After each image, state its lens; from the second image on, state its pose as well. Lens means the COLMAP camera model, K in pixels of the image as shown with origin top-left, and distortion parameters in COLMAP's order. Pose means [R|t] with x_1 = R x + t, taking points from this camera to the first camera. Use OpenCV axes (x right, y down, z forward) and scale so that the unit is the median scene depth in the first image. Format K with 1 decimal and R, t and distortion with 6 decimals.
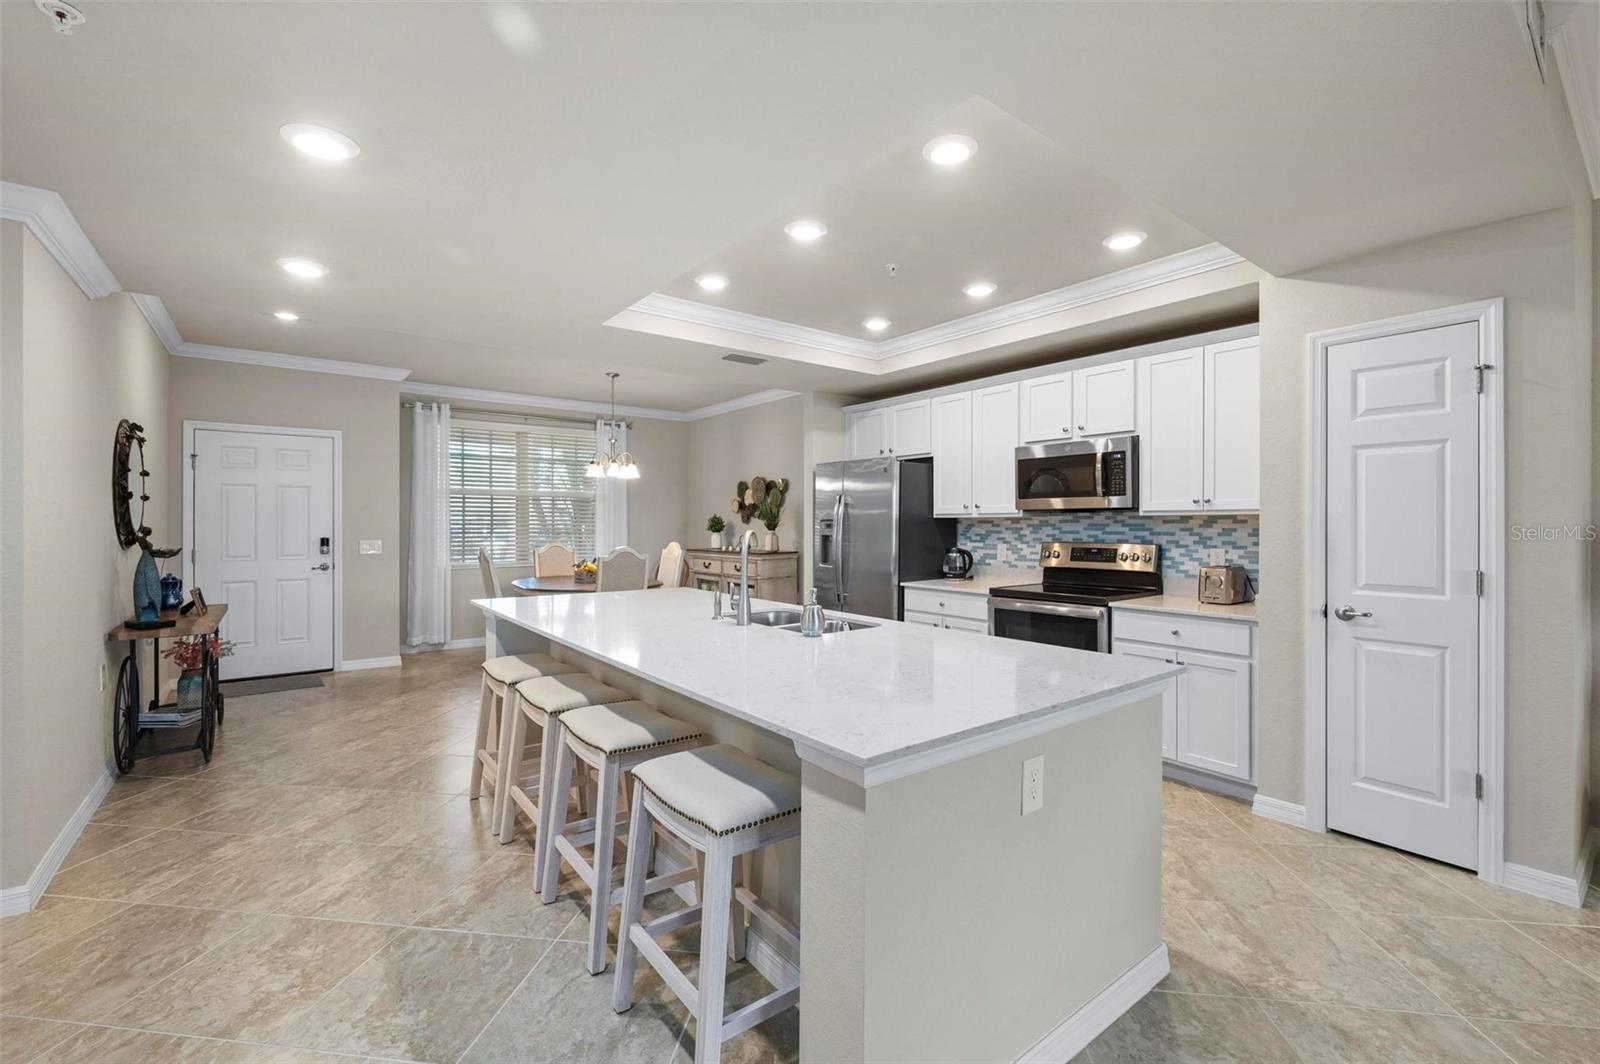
lens RADIAL K [[679.6, 0, 799.7], [0, 679.6, 525.6], [0, 0, 1]] dist [-0.000066, -0.000388]
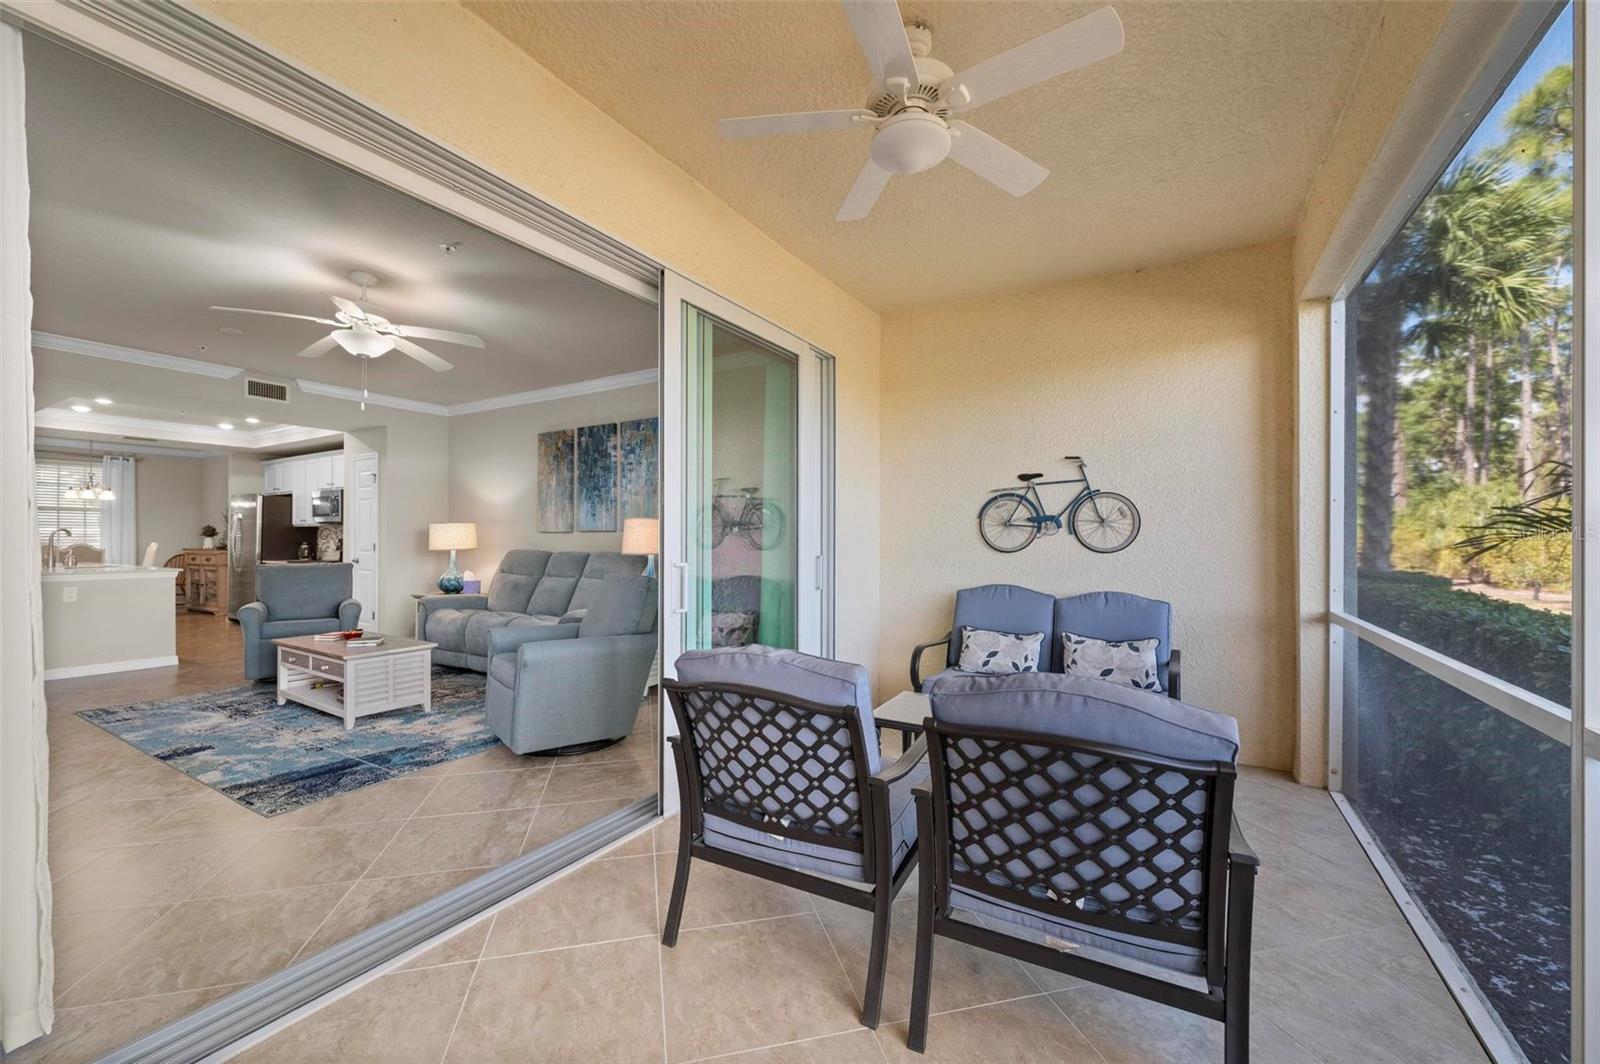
lens RADIAL K [[636.4, 0, 800.8], [0, 636.4, 535.2], [0, 0, 1]] dist [0.000622, -0.000130]
pose [[0.929504, 0.003841, 0.368792, 0.918985], [-0.000466, 0.999957, -0.009240, 0.030634], [-0.368812, 0.008417, 0.929466, -1.224015]]
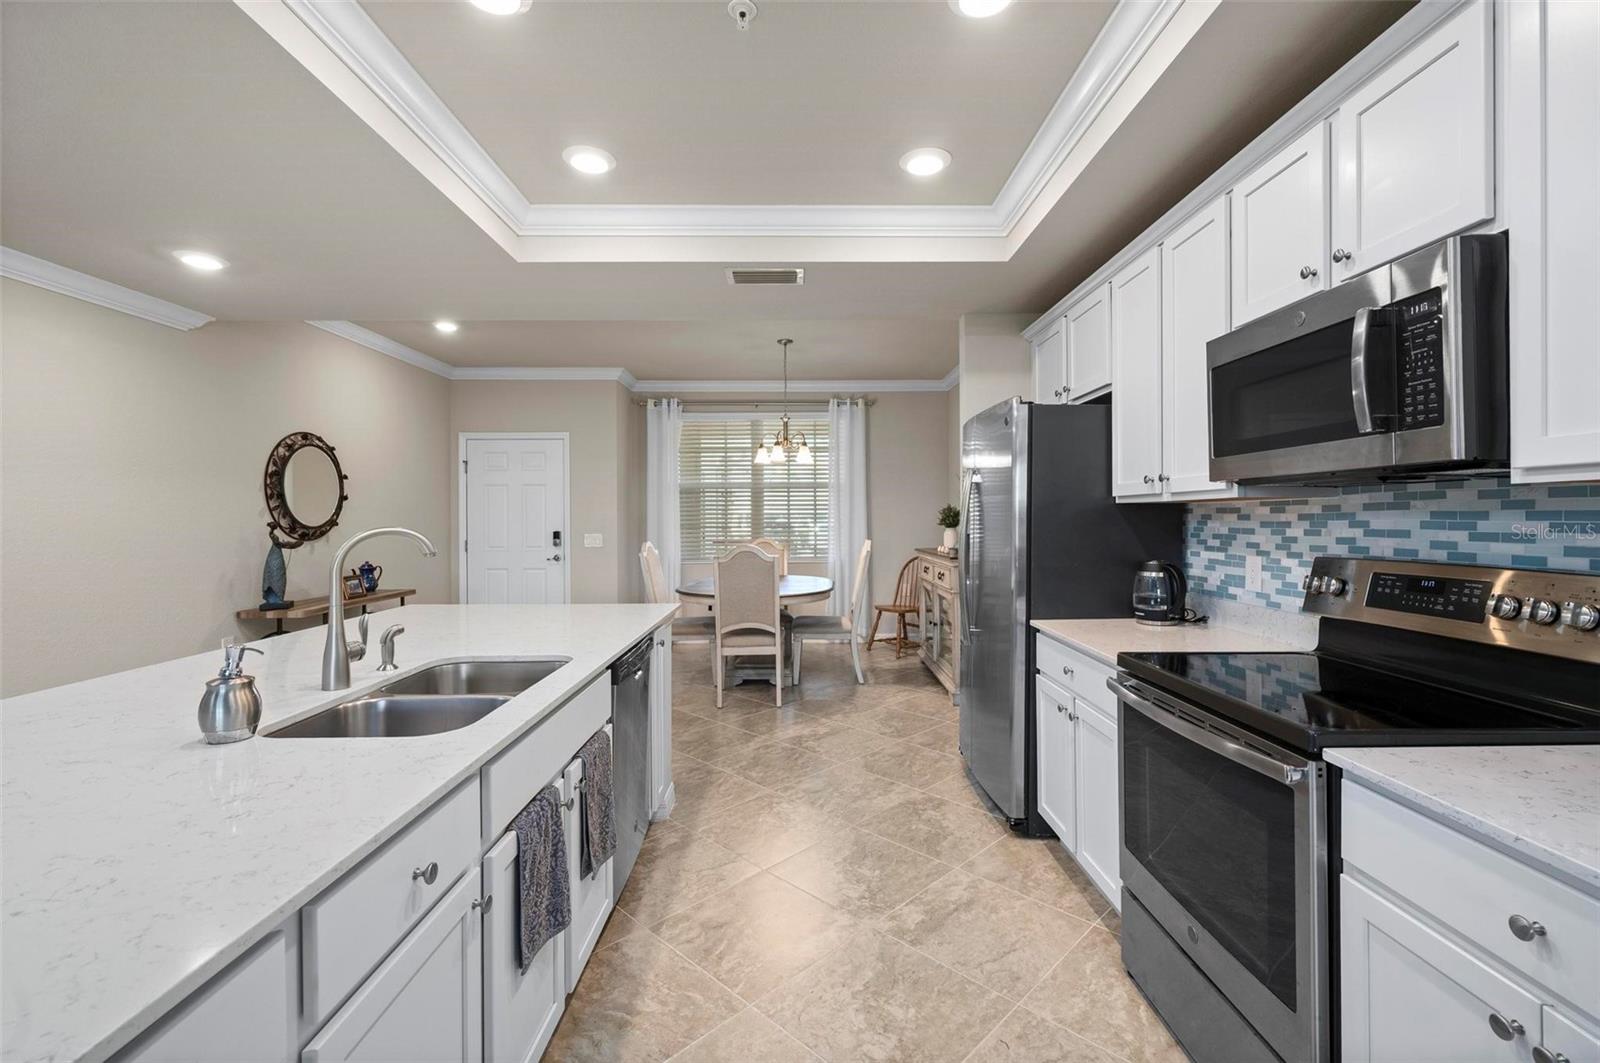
lens RADIAL K [[688.4, 0, 800.6], [0, 688.4, 522.9], [0, 0, 1]] dist [0.000067, -0.000241]
pose [[0.796541, 0.000046, -0.604585, 0.357703], [0.003585, 0.999982, 0.004799, 0.000252], [0.604574, -0.005990, 0.796526, 0.454028]]
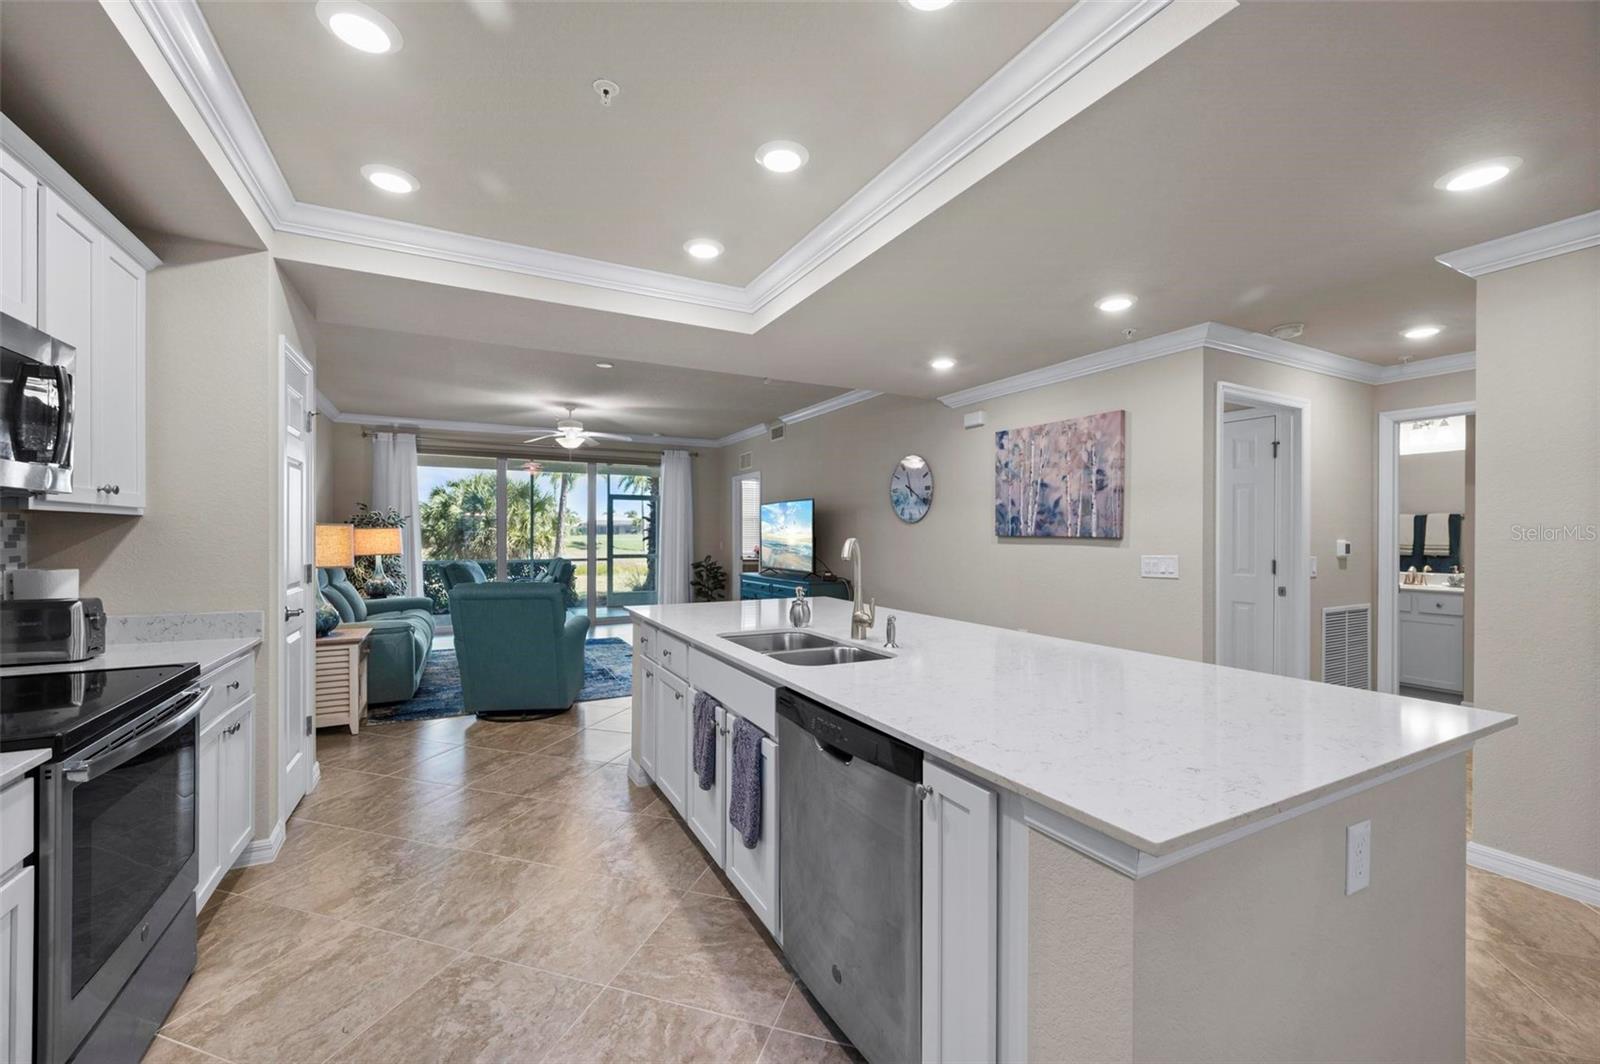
lens RADIAL K [[646.7, 0, 799.4], [0, 646.7, 537.0], [0, 0, 1]] dist [0.000084, 0.000124]
pose [[-0.985313, -0.005506, 0.170669, -0.090668], [-0.004179, 0.999958, 0.008129, -0.001425], [-0.170707, 0.007296, -0.985295, 1.124753]]
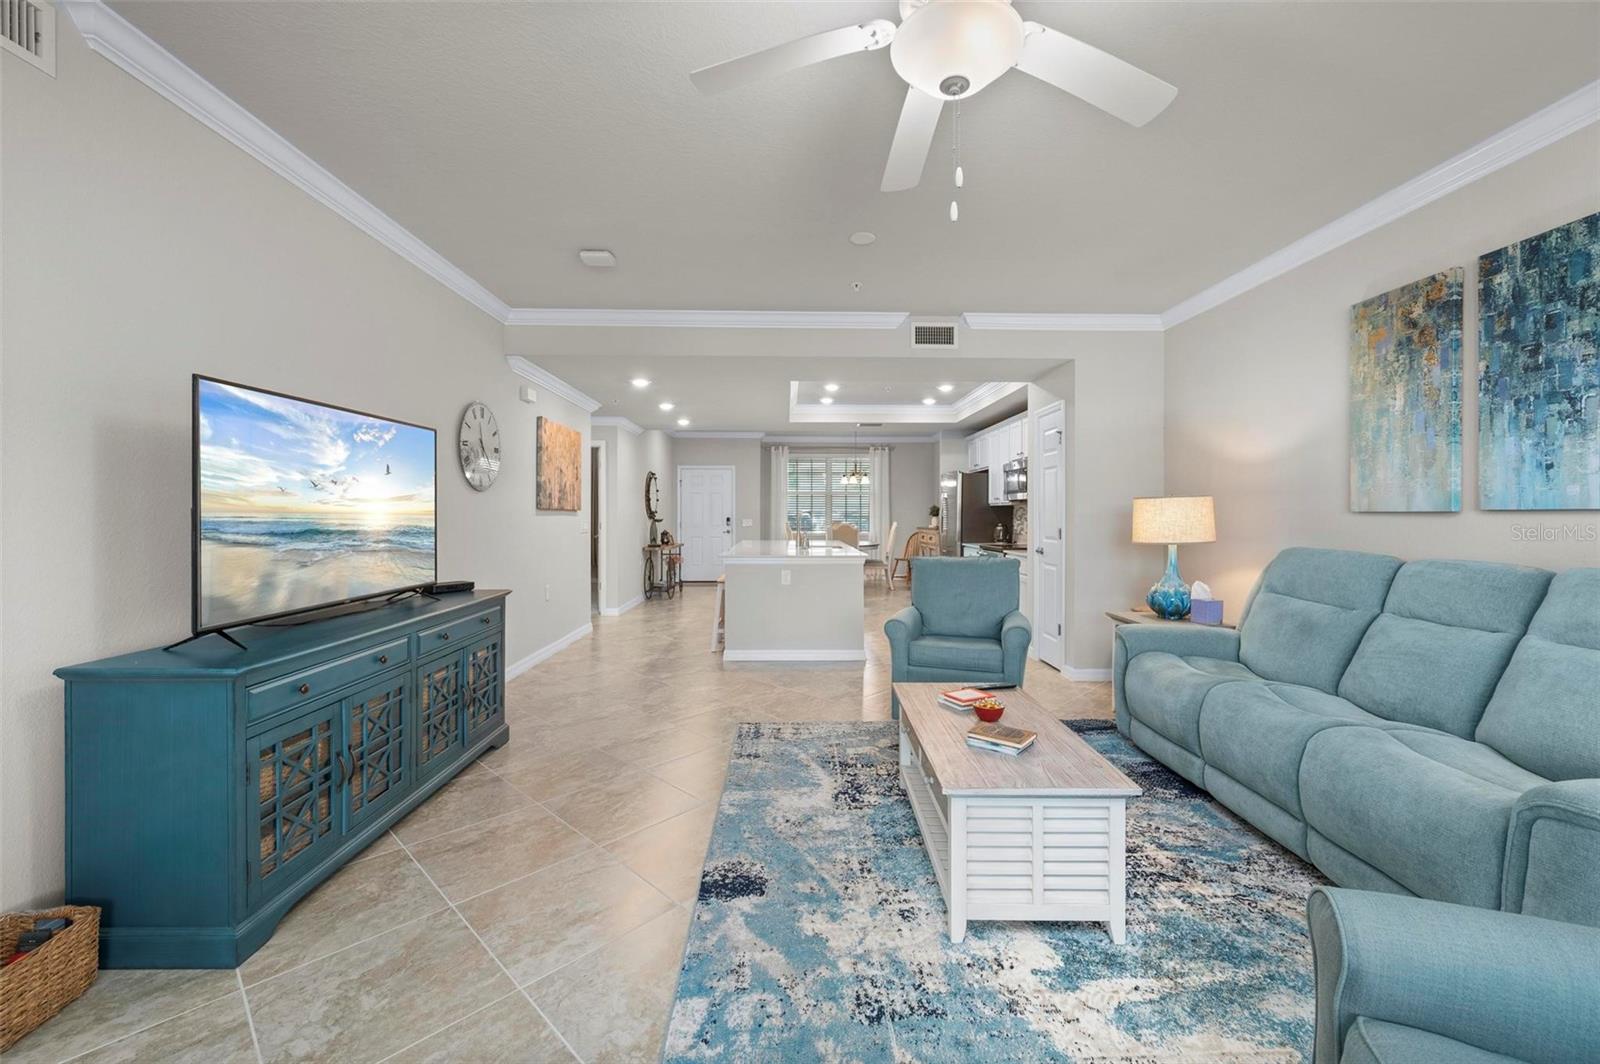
lens RADIAL K [[652.4, 0, 799.8], [0, 652.4, 514.9], [0, 0, 1]] dist [-0.001727, -0.000356]
pose [[0.804965, 0.000478, -0.593322, 0.836892], [-0.001890, 0.999997, -0.001758, 0.016605], [0.593319, 0.002536, 0.804963, -0.601723]]
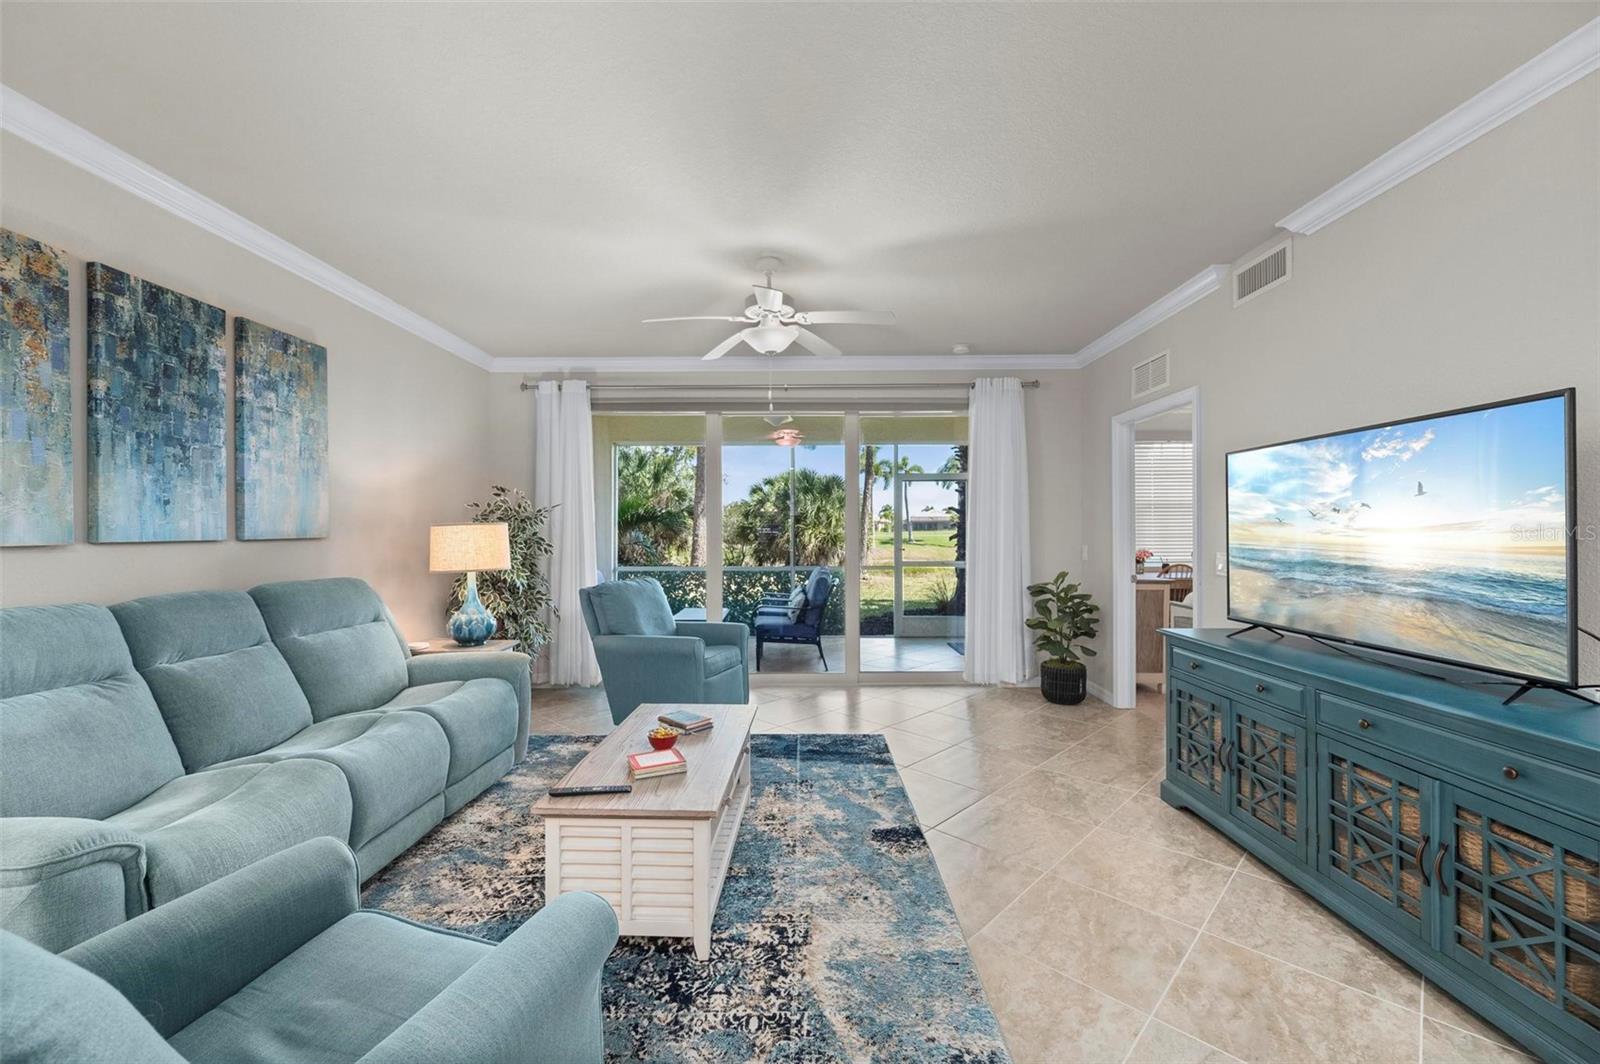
lens RADIAL K [[629.5, 0, 800.0], [0, 629.5, 532.0], [0, 0, 1]] dist [-0.003374, 0.000166]
pose [[-0.790056, -0.002219, 0.613031, 0.244201], [0.002805, 0.999970, 0.007236, -0.000183], [-0.613028, 0.007436, -0.790026, 0.248217]]
